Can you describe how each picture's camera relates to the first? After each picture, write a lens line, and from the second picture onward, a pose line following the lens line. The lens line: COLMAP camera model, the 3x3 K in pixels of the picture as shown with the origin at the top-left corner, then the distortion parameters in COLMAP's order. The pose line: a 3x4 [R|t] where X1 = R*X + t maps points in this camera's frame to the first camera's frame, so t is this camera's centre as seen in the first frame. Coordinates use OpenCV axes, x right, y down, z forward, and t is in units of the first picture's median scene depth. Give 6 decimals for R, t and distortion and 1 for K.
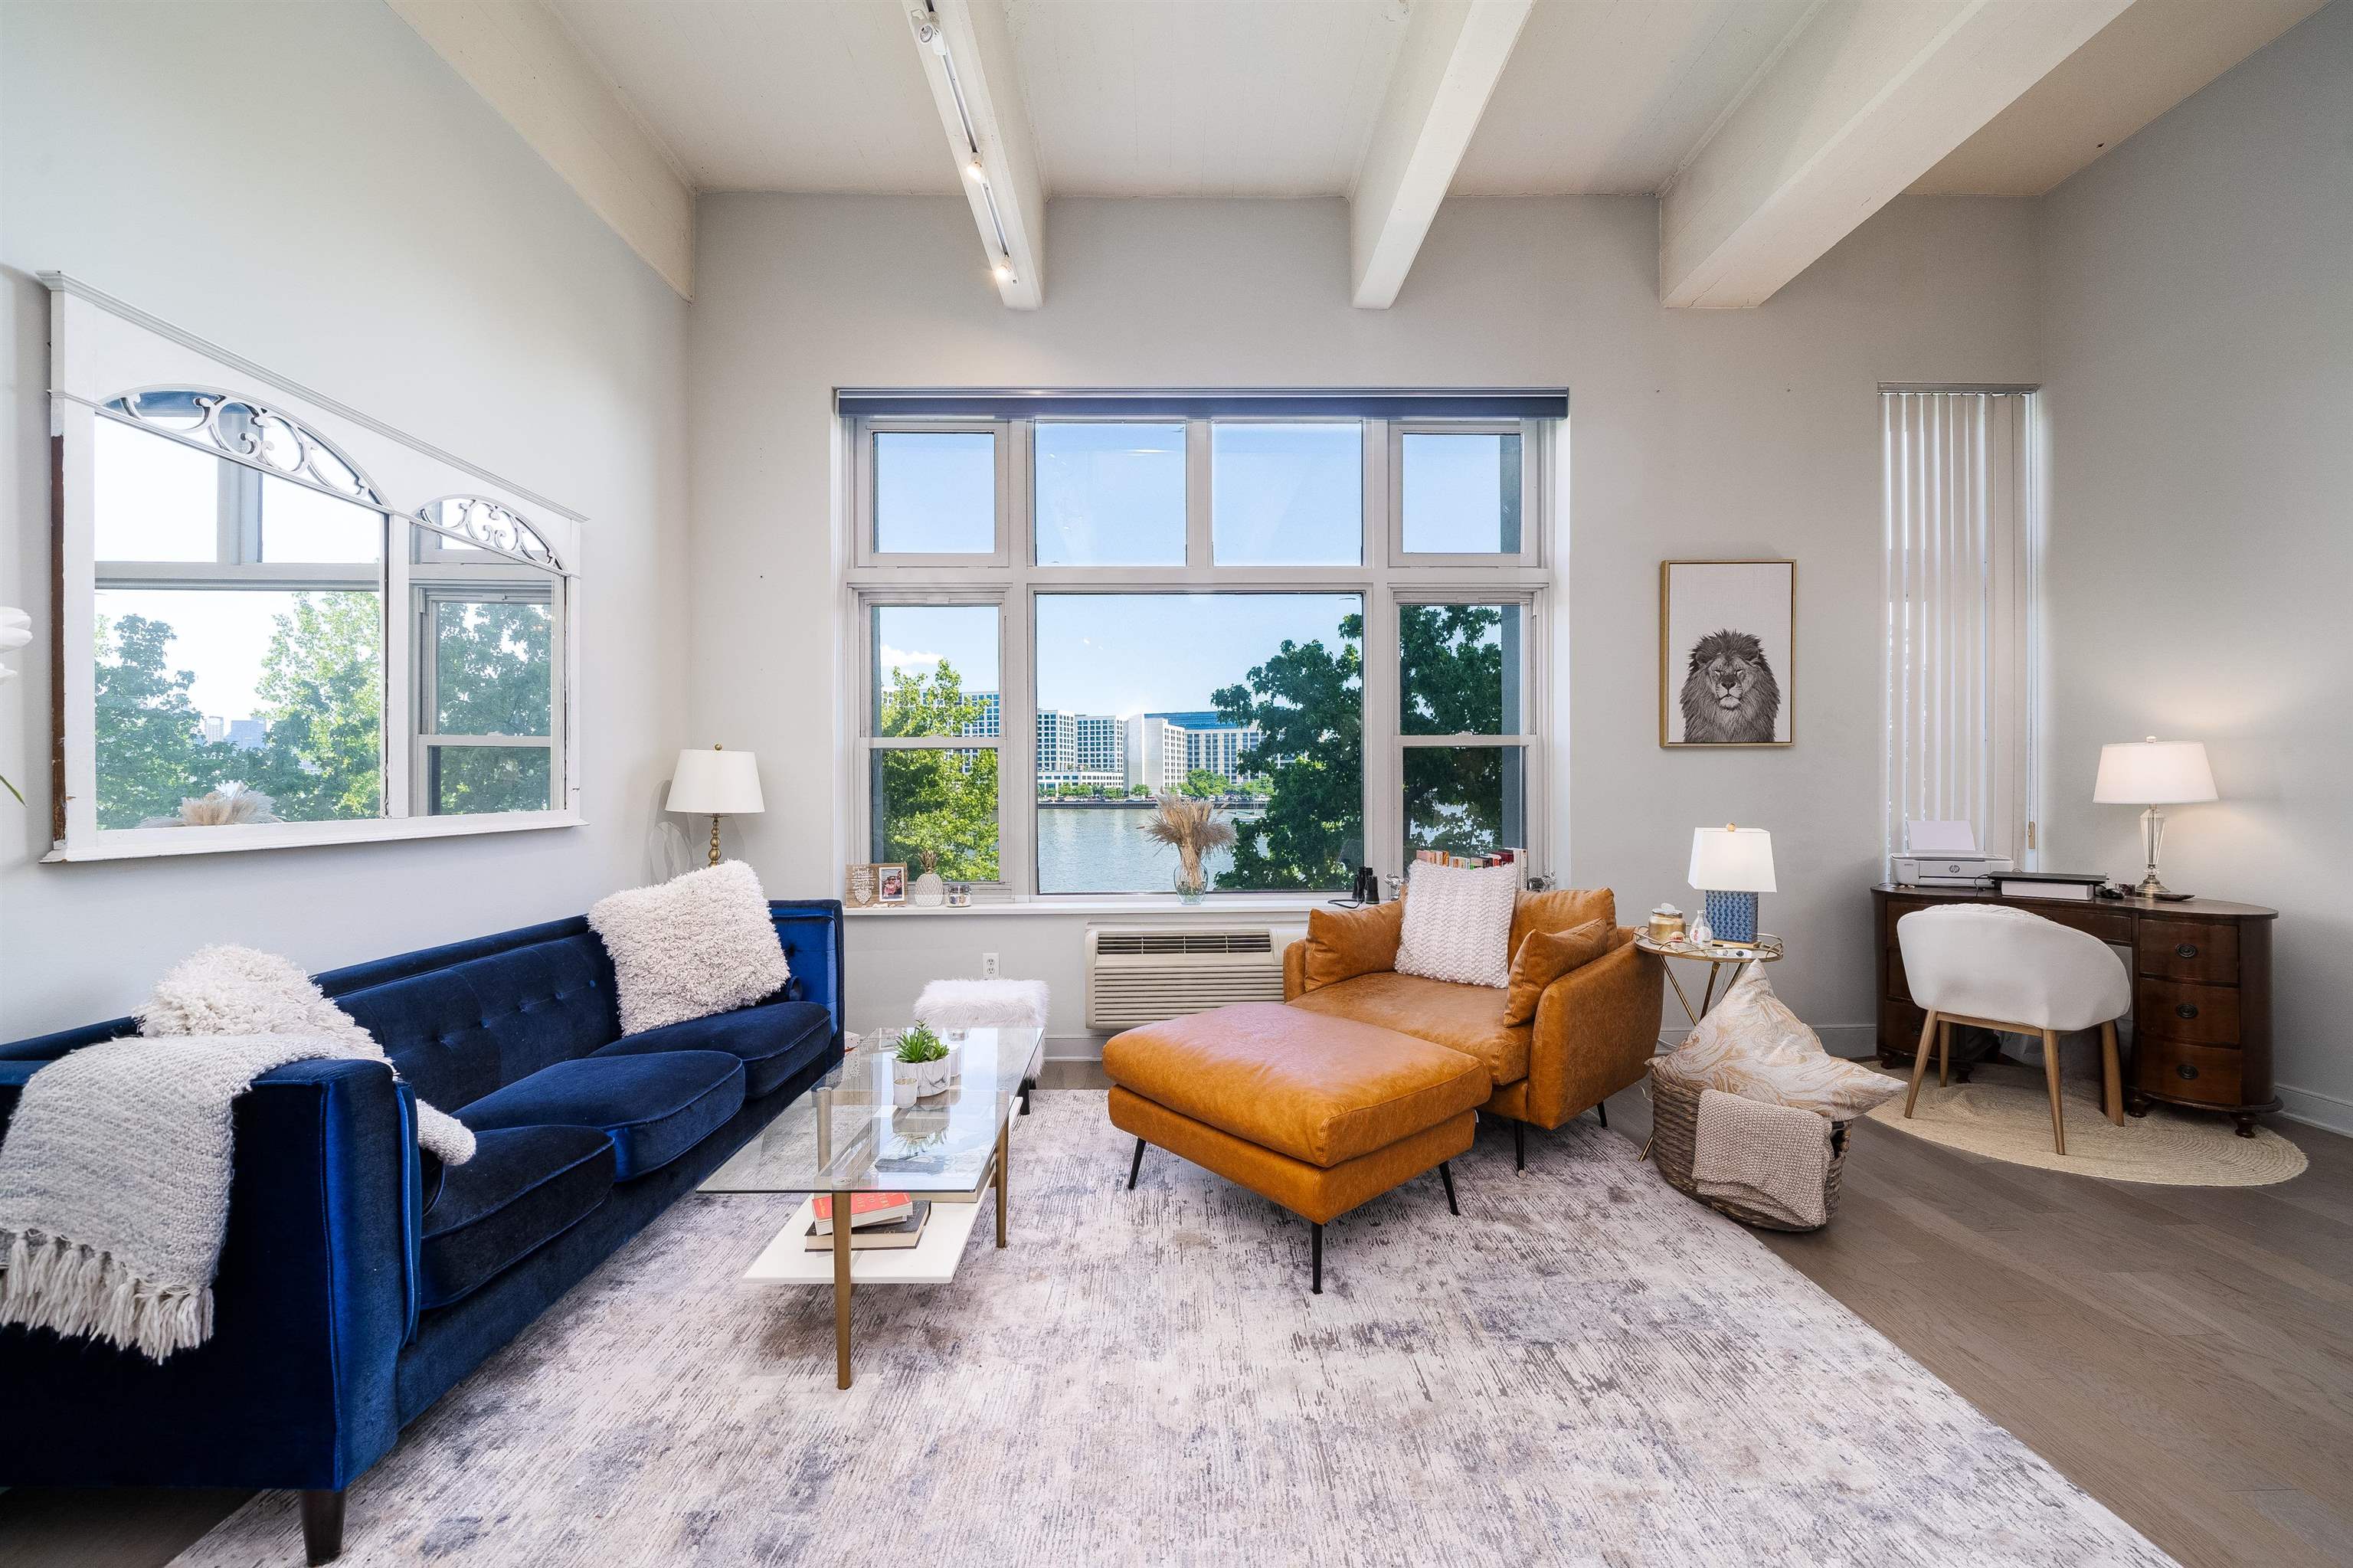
lens RADIAL K [[892.2, 0, 1172.1], [0, 892.2, 788.2], [0, 0, 1]] dist [-0.004257, -0.000400]
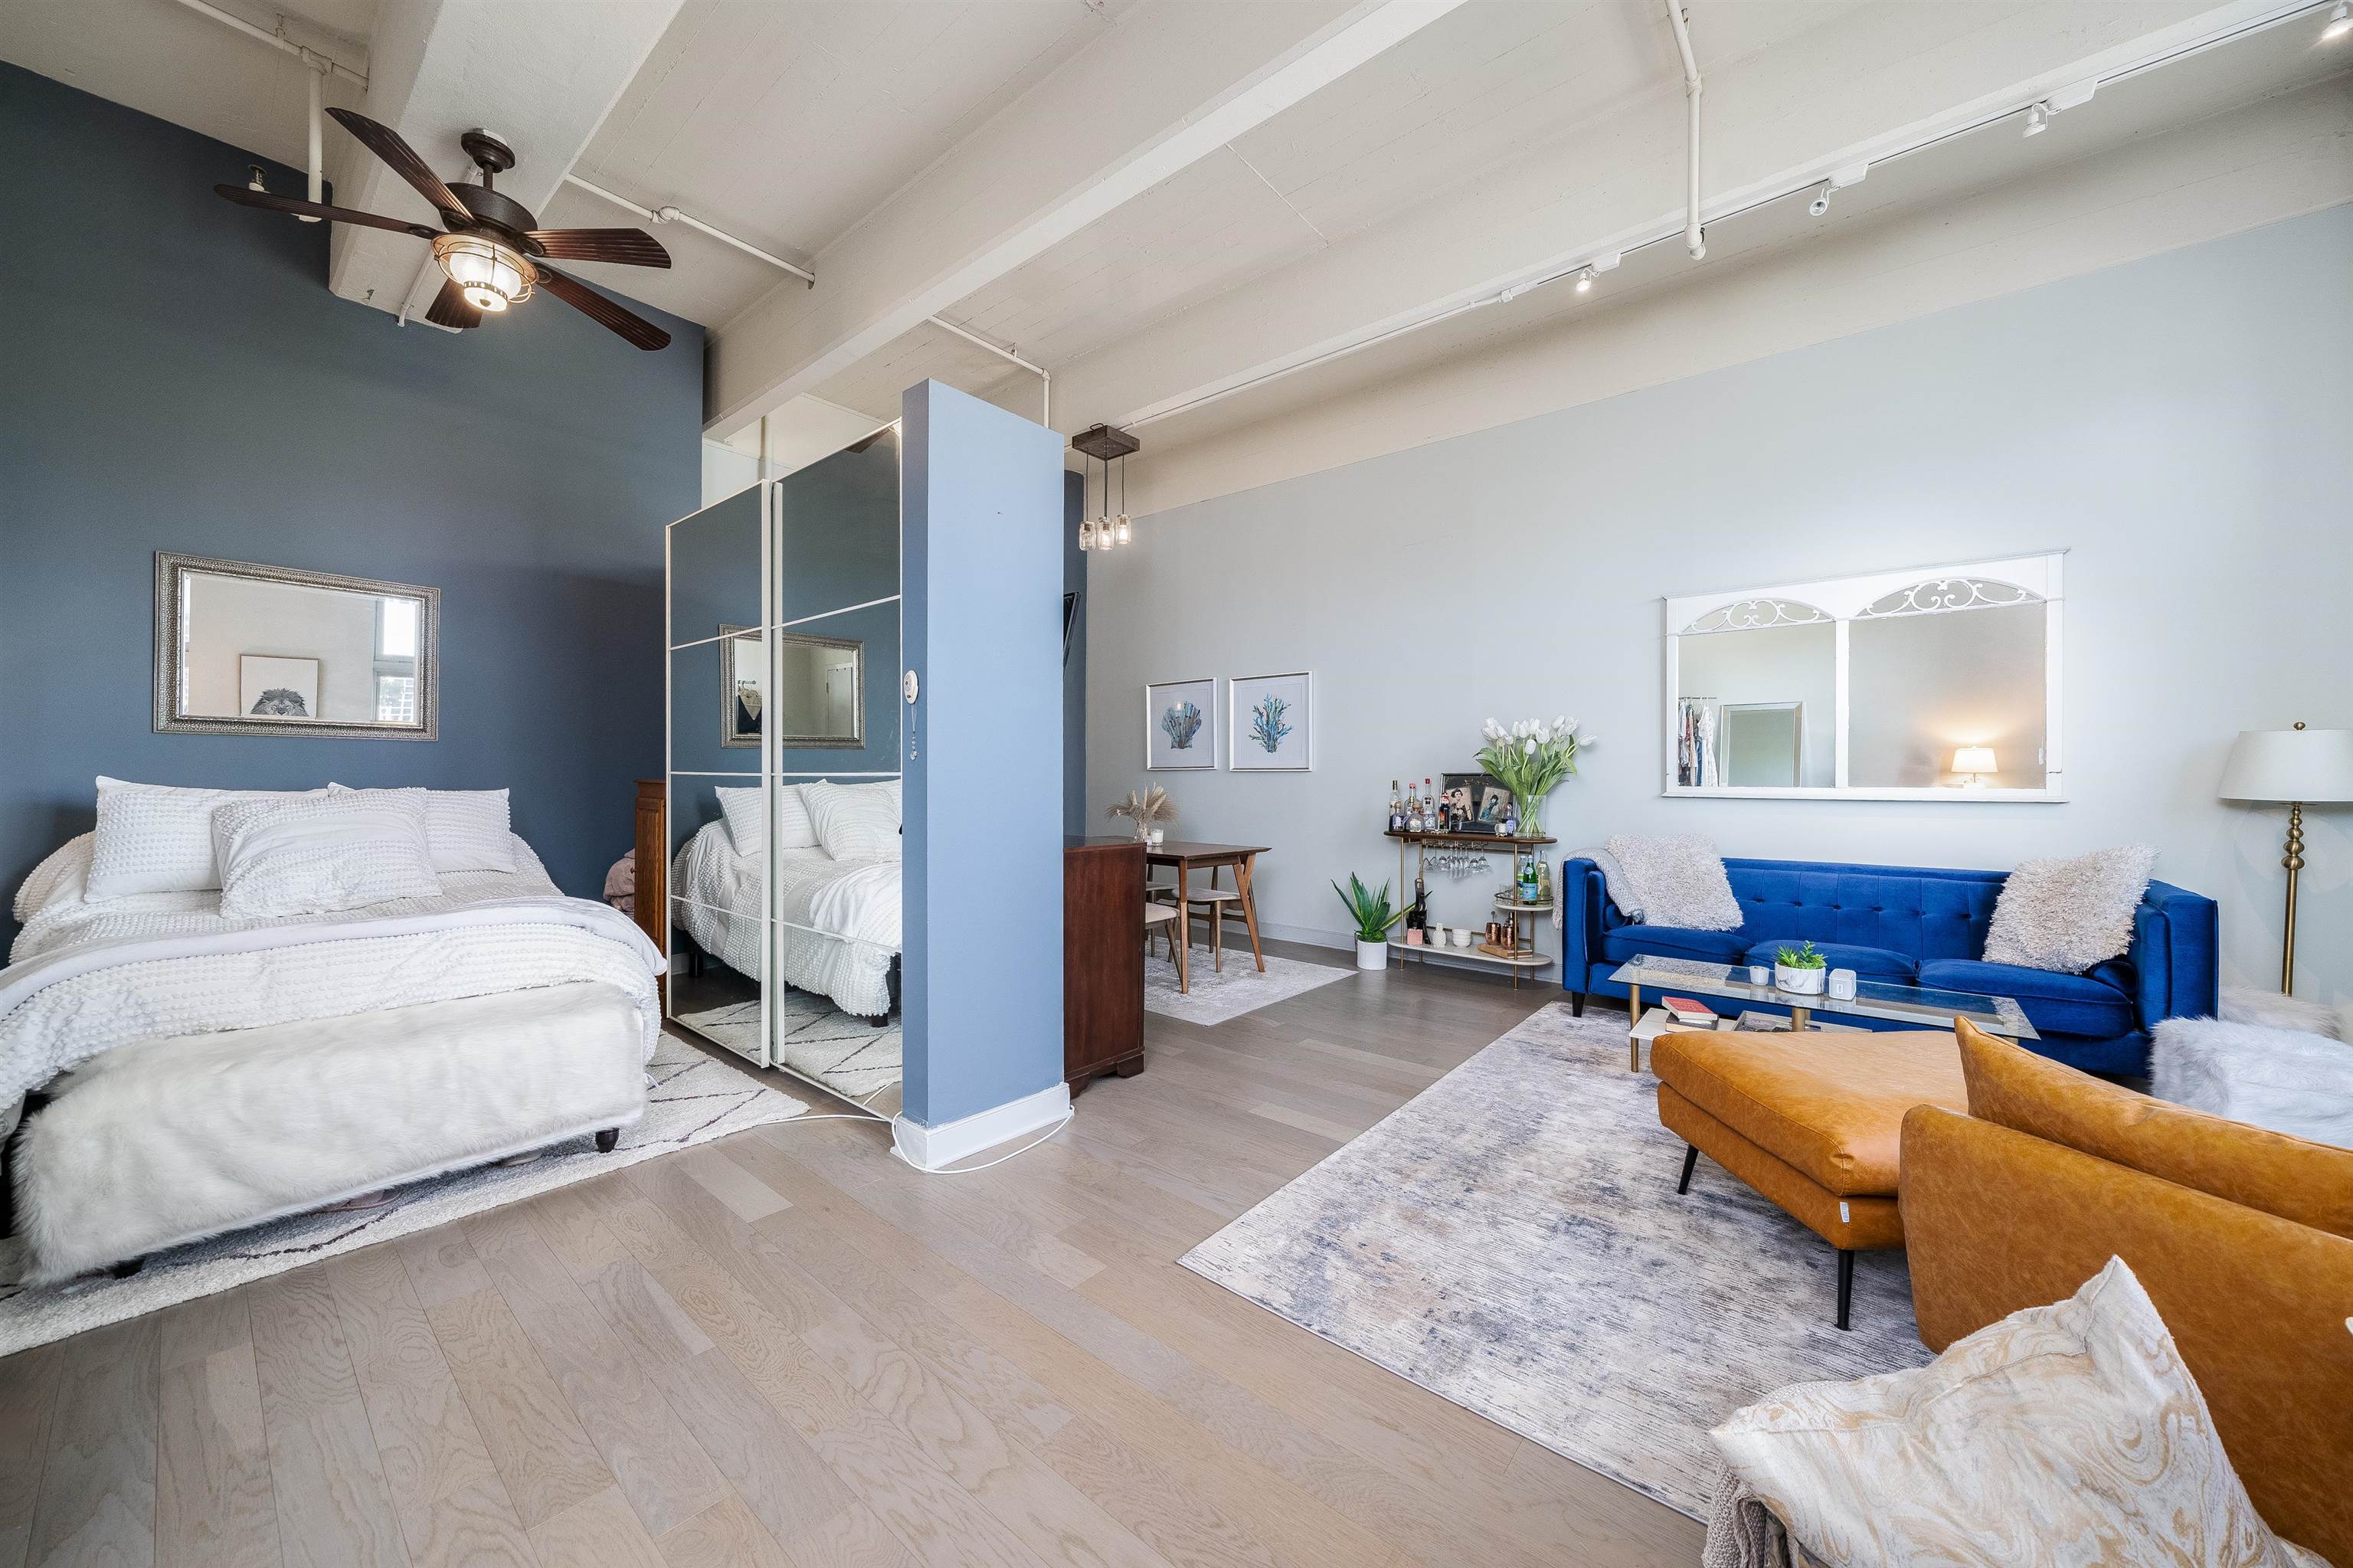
lens RADIAL K [[840.1, 0, 1169.8], [0, 840.1, 778.0], [0, 0, 1]] dist [-0.006499, -0.000007]
pose [[-0.653470, 0.008577, -0.756904, 0.822783], [-0.000415, 0.999932, 0.011689, -0.003406], [0.756952, 0.007953, -0.653422, 0.681666]]
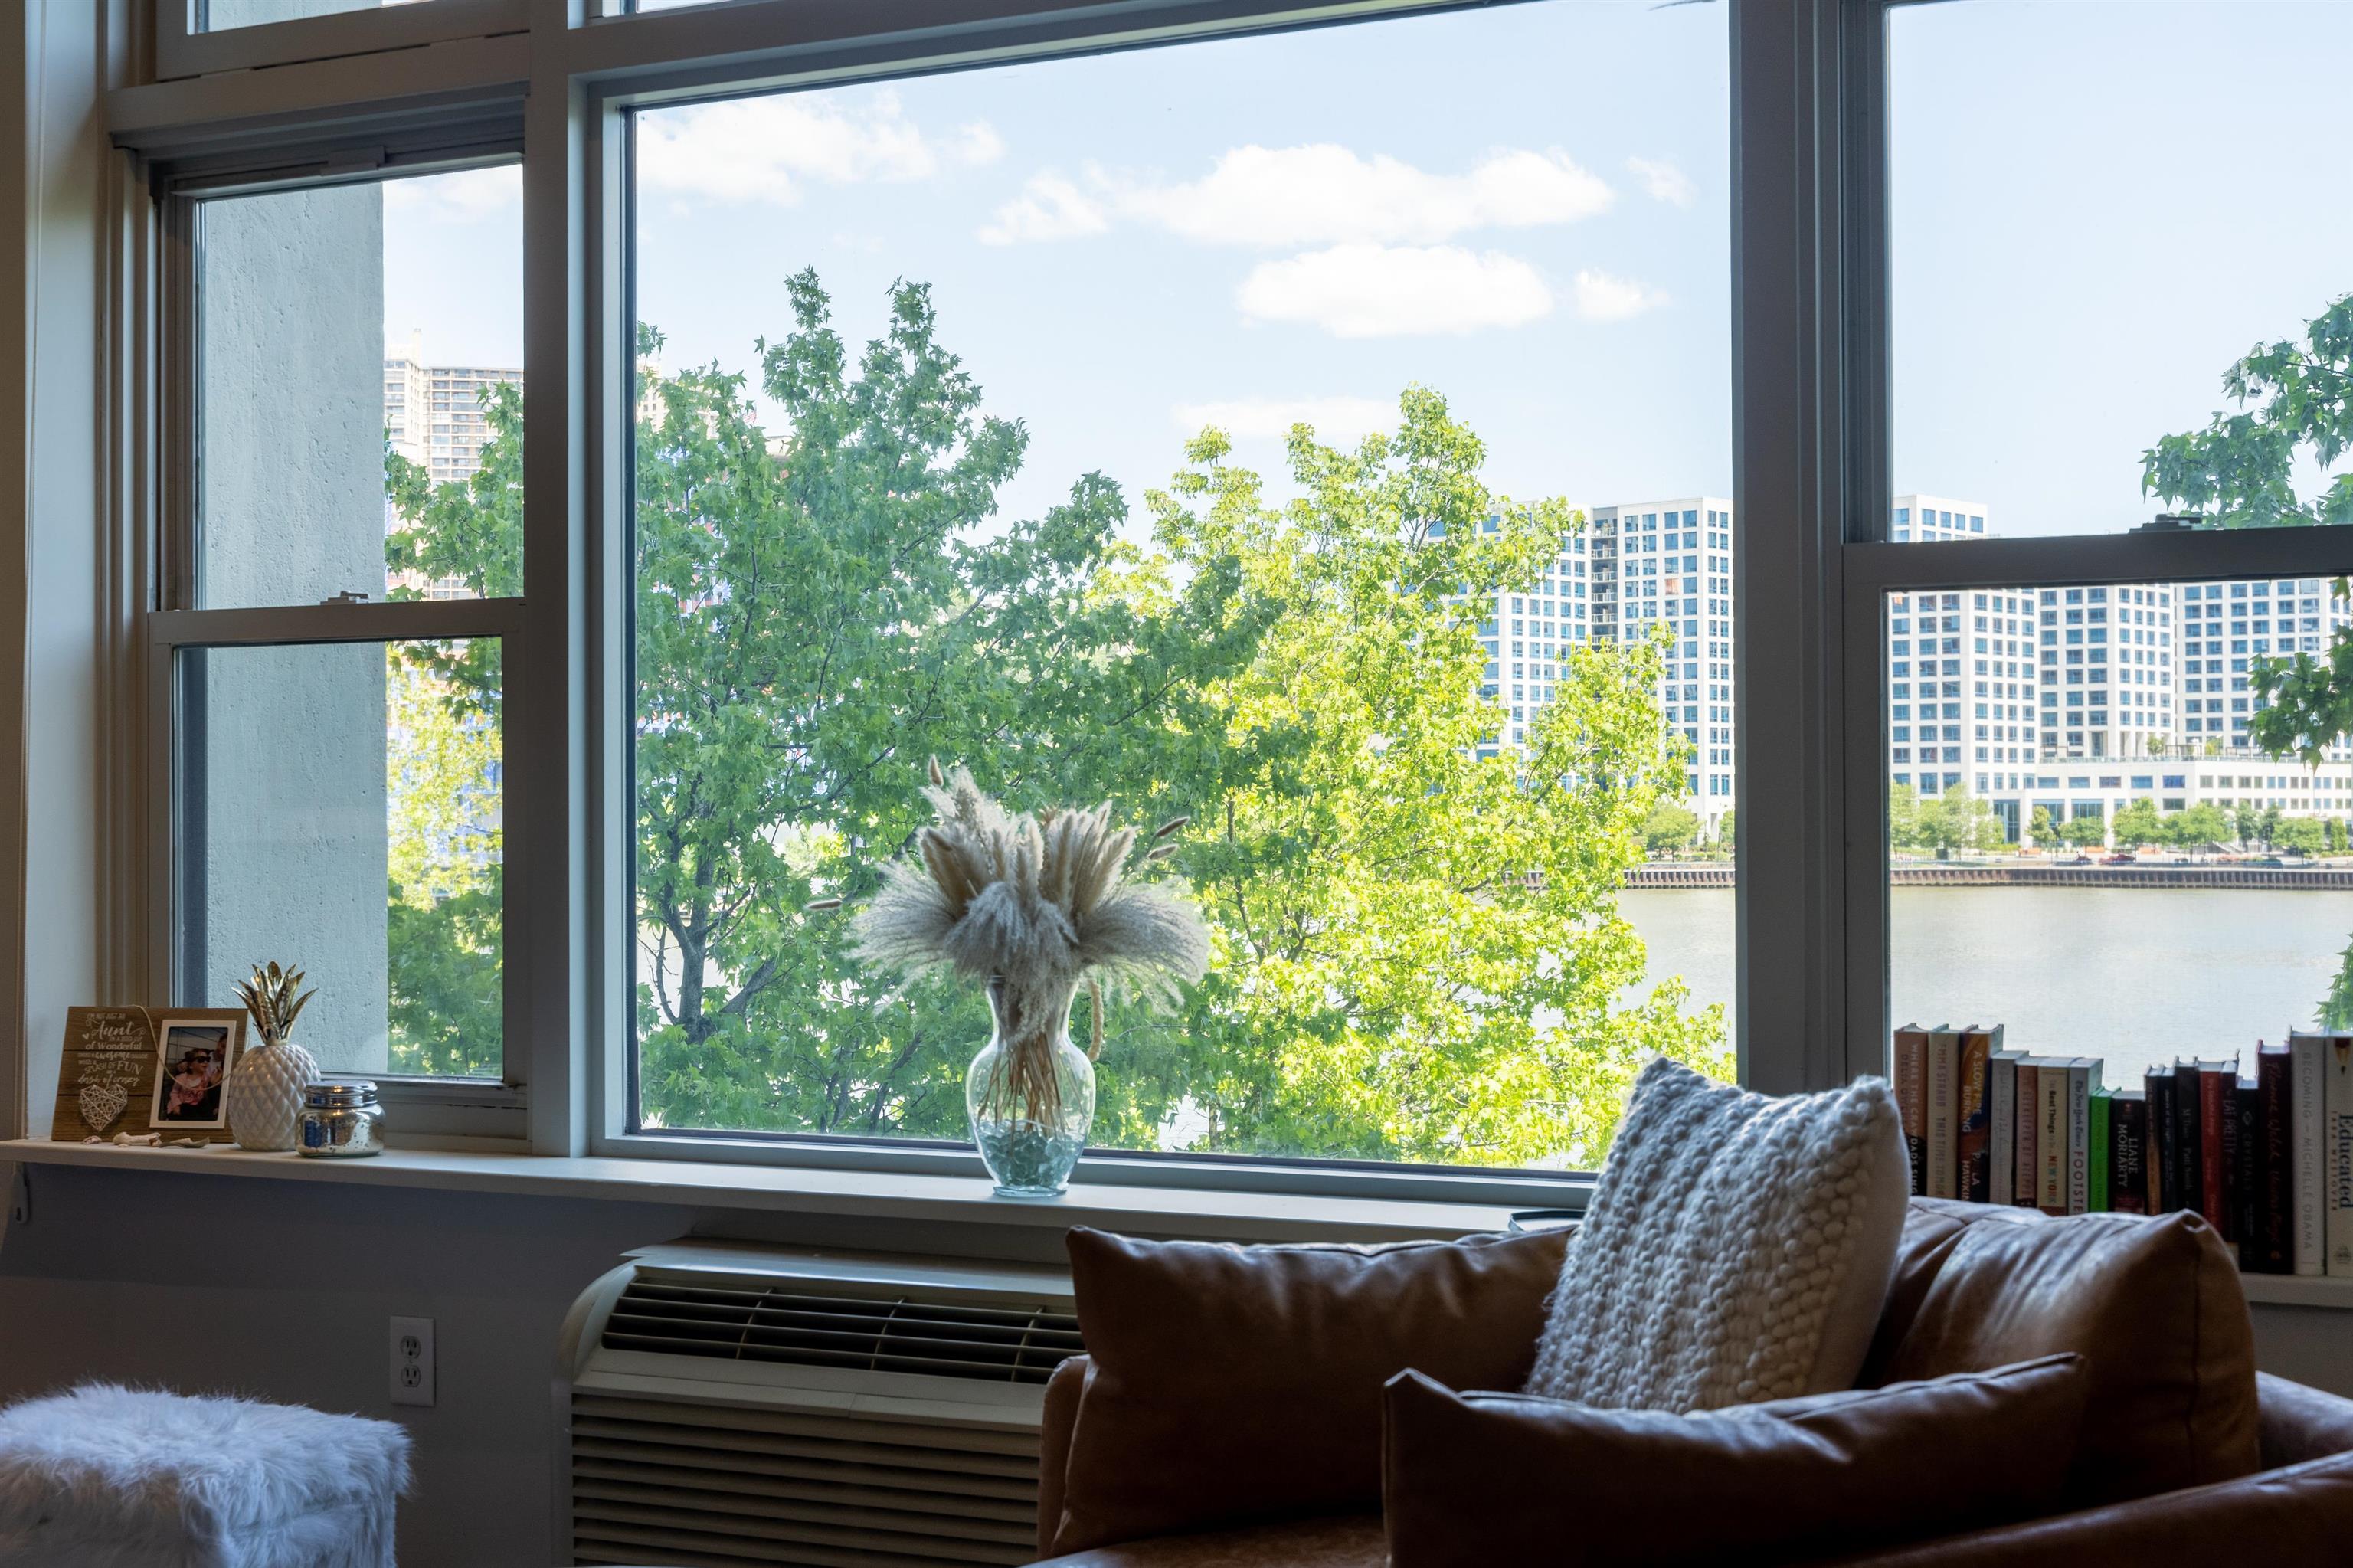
lens RADIAL K [[2928.0, 0, 1176.5], [0, 2928.0, 784.0], [0, 0, 1]] dist [-0.024698, -0.016636]
pose [[0.903626, -0.001712, -0.428318, 0.469640], [-0.003223, 0.999937, -0.010796, 0.016622], [0.428310, 0.011136, 0.903563, 0.233739]]
